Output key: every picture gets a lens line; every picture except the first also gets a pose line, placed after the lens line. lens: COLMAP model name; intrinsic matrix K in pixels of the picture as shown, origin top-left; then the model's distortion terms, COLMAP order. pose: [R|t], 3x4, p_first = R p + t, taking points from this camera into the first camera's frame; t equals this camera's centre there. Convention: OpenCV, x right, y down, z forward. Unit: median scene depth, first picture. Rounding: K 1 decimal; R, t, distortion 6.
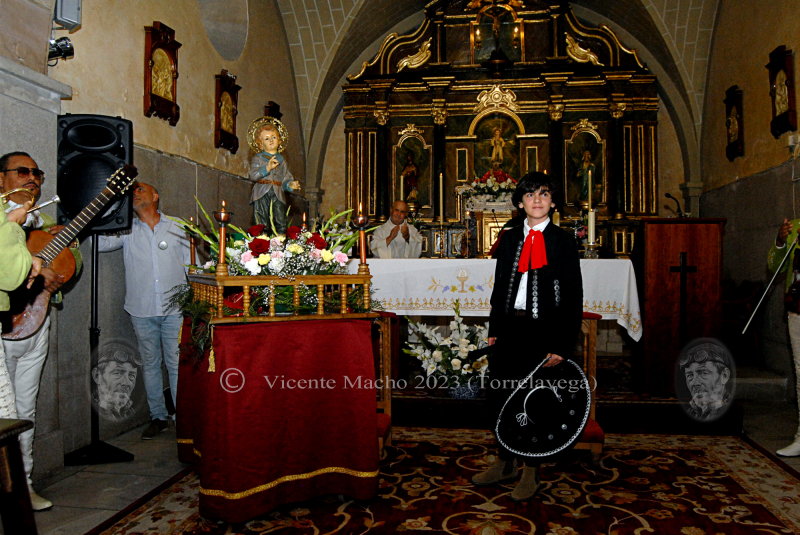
lens RADIAL K [[617.0, 0, 406.0], [0, 617.0, 274.7], [0, 0, 1]] dist [-0.099480, 0.039524]
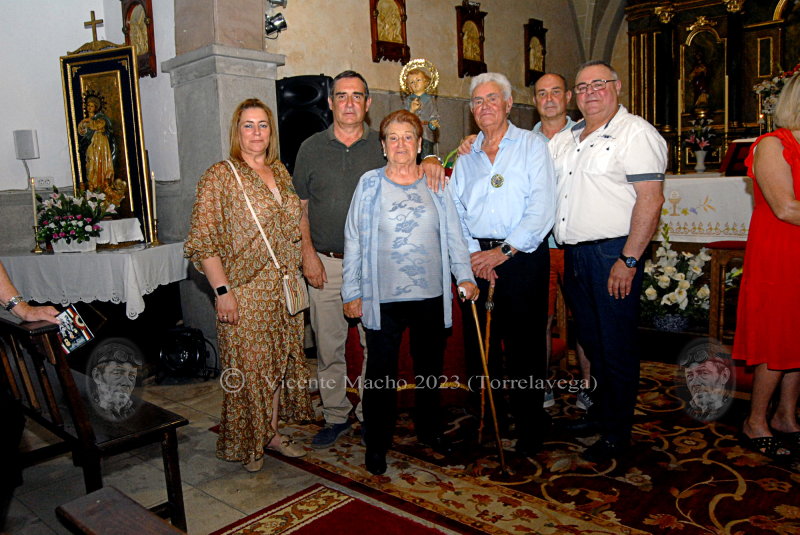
lens RADIAL K [[617.0, 0, 400.4], [0, 617.0, 276.7], [0, 0, 1]] dist [-0.099480, 0.039524]
pose [[0.839648, 0.043558, -0.541382, 0.286334], [0.036712, 0.989948, 0.136587, -0.022679], [0.541889, -0.134560, 0.829608, 0.030377]]
